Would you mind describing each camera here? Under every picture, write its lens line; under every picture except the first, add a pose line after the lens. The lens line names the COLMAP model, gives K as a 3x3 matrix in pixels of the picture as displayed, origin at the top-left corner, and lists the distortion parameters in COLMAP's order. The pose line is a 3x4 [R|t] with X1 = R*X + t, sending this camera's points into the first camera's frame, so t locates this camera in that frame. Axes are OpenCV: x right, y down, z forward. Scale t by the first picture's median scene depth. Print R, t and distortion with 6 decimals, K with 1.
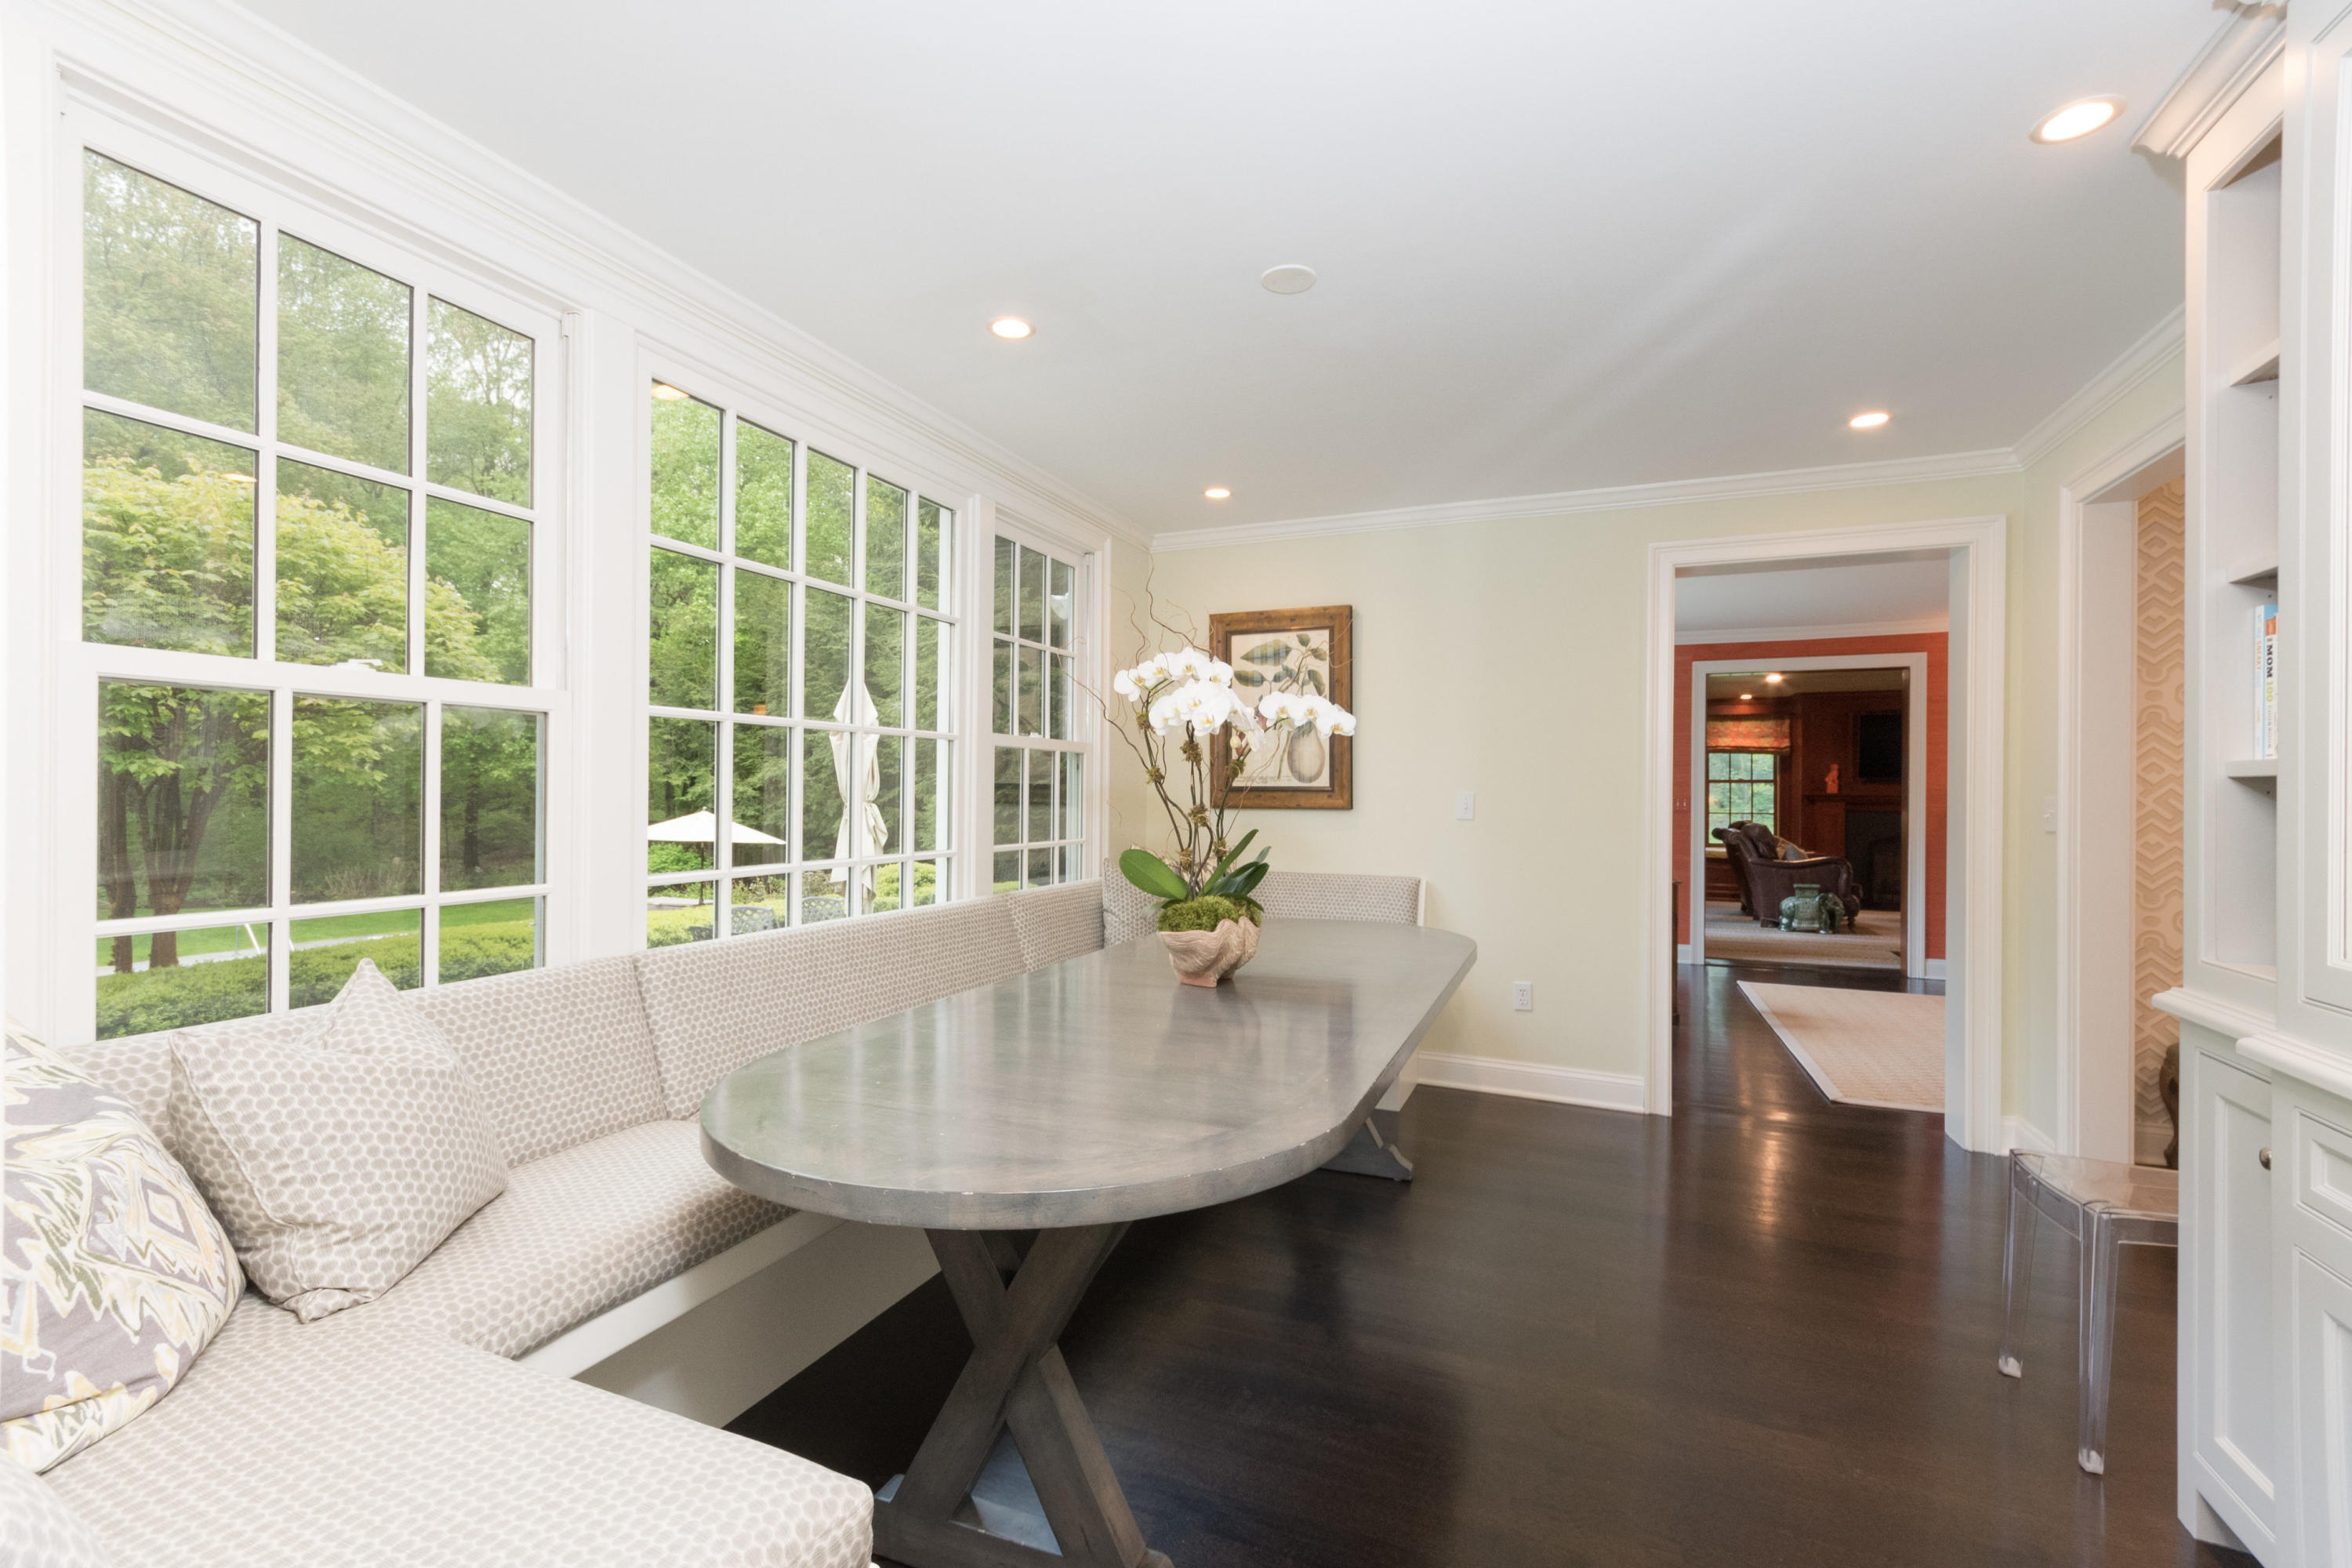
lens RADIAL K [[1028.0, 0, 1178.3], [0, 1028.0, 790.3], [0, 0, 1]] dist [0.009509, -0.002978]
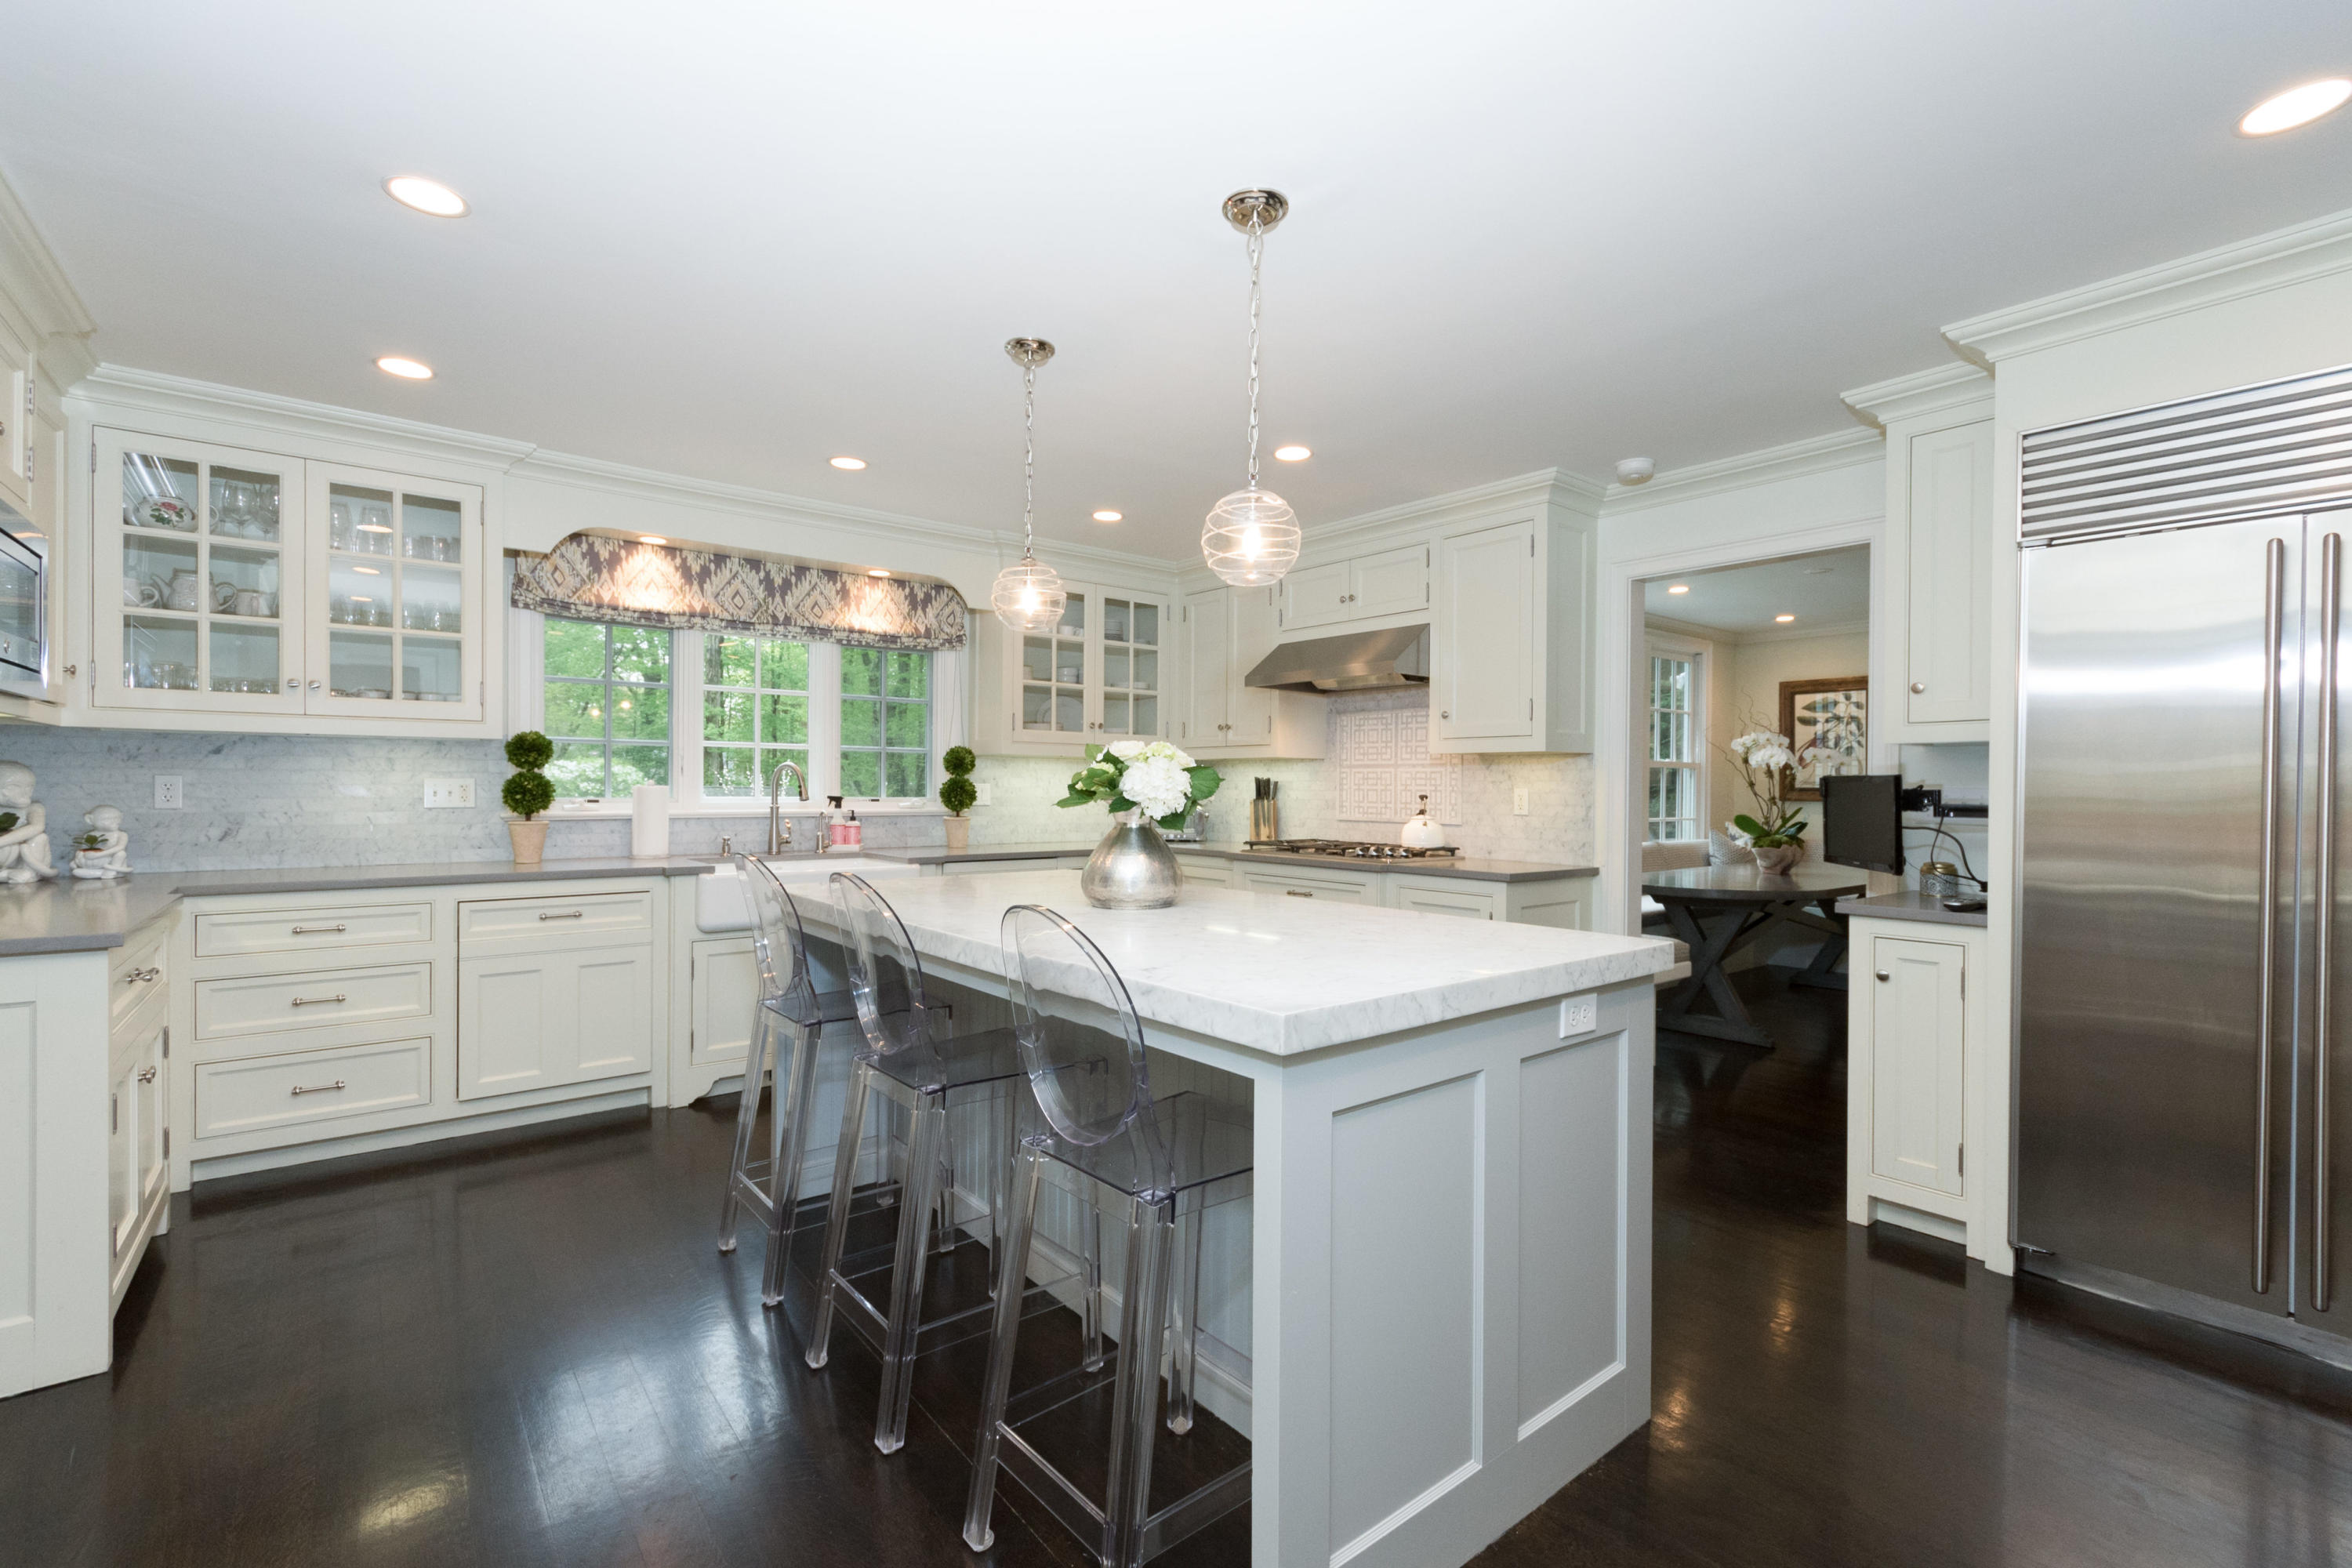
lens RADIAL K [[1028.0, 0, 1179.6], [0, 1028.0, 782.2], [0, 0, 1]] dist [0.009509, -0.002978]
pose [[0.876032, -0.001840, -0.482249, -0.029819], [0.000017, 0.999993, -0.003785, -0.008956], [0.482253, 0.003308, 0.876026, -1.653353]]
